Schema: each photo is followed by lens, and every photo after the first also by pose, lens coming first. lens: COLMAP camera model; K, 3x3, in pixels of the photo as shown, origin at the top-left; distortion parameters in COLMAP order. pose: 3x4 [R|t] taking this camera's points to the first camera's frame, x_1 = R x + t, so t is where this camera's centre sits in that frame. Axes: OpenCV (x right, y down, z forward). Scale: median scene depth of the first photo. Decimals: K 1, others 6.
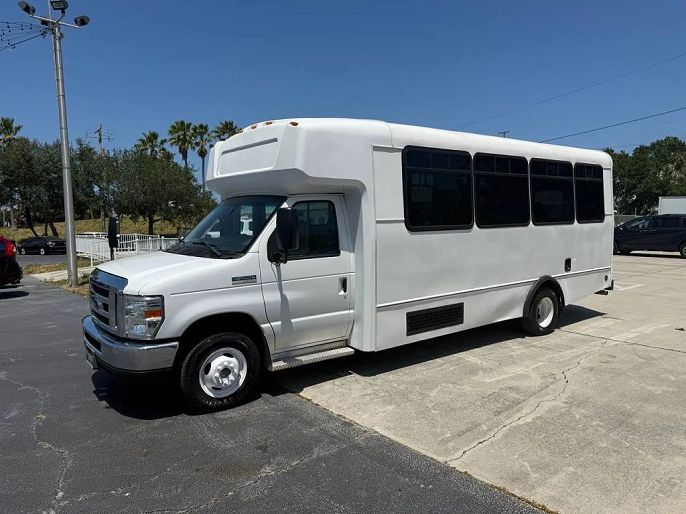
lens RADIAL K [[492.9, 0, 343.0], [0, 492.9, 257.0], [0, 0, 1]] dist [0.109544, -0.143291]
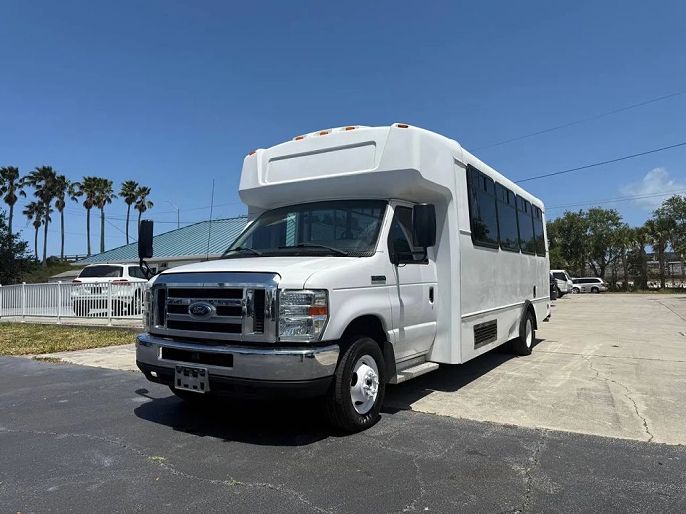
lens RADIAL K [[492.9, 0, 343.0], [0, 492.9, 257.0], [0, 0, 1]] dist [0.109544, -0.143291]
pose [[0.933521, 0.023737, 0.357736, -0.559144], [0.024212, 0.991354, -0.128961, 0.114471], [-0.357704, 0.129049, 0.924875, 0.166496]]
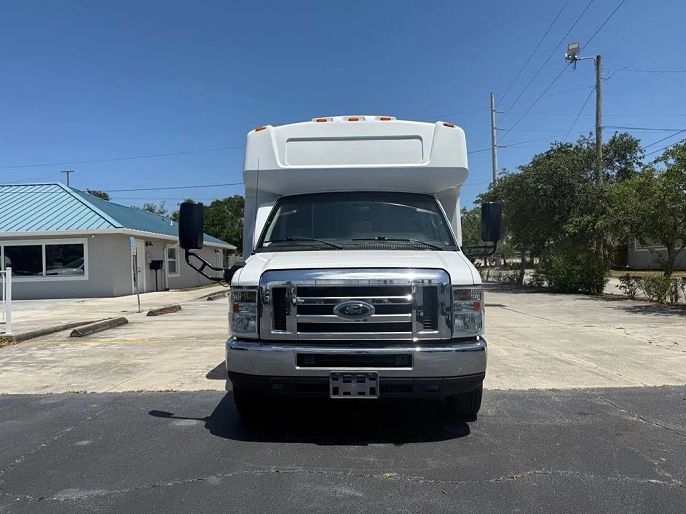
lens RADIAL K [[492.9, 0, 343.0], [0, 492.9, 257.0], [0, 0, 1]] dist [0.109544, -0.143291]
pose [[0.626975, 0.003881, 0.779030, -1.056008], [0.074305, 0.995131, -0.064759, 0.059959], [-0.775488, 0.098488, 0.623633, 0.548184]]
